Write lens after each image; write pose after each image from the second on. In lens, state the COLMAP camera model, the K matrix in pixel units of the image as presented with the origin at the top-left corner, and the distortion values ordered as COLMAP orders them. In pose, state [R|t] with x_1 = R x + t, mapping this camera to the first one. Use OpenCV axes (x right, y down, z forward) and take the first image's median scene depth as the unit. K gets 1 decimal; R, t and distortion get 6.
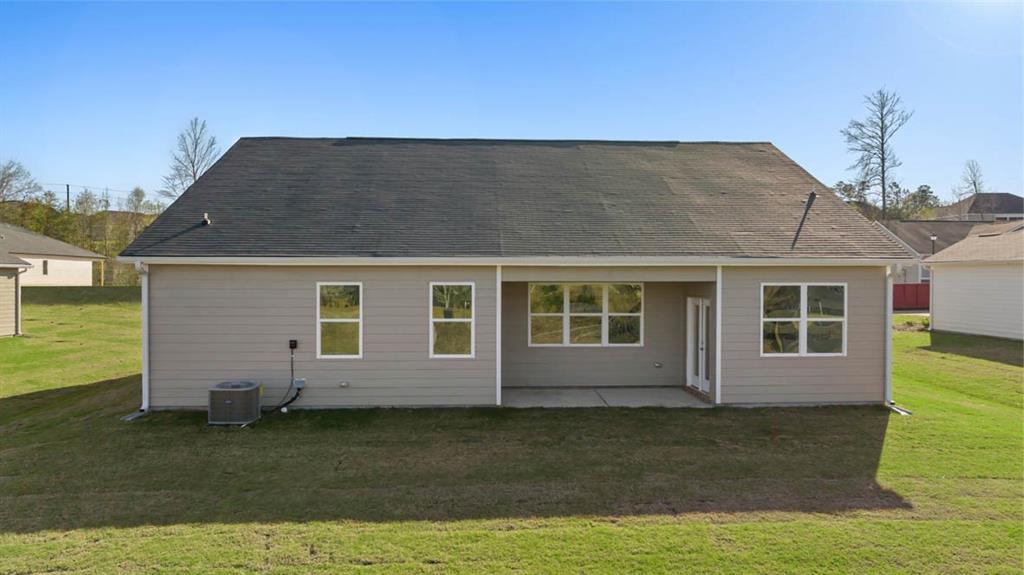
lens RADIAL K [[712.4, 0, 512.5], [0, 712.4, 289.7], [0, 0, 1]] dist [-0.012387, 0.008017]
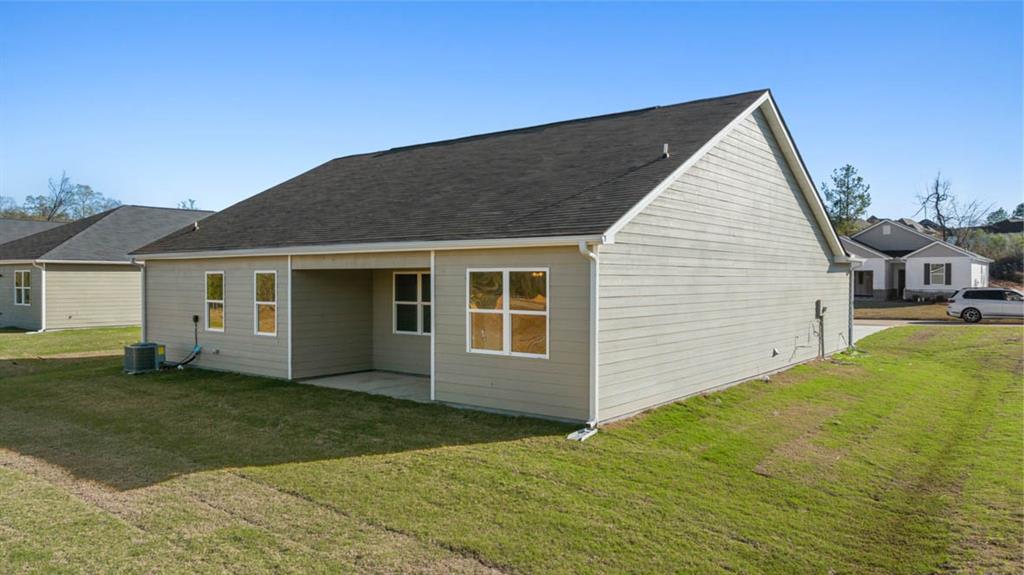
lens RADIAL K [[712.4, 0, 511.7], [0, 712.4, 288.2], [0, 0, 1]] dist [-0.012387, 0.008017]
pose [[0.767693, 0.007828, -0.640770, 0.958524], [-0.010475, 0.999945, -0.000334, 0.014573], [0.640732, 0.006969, 0.767733, 0.356938]]
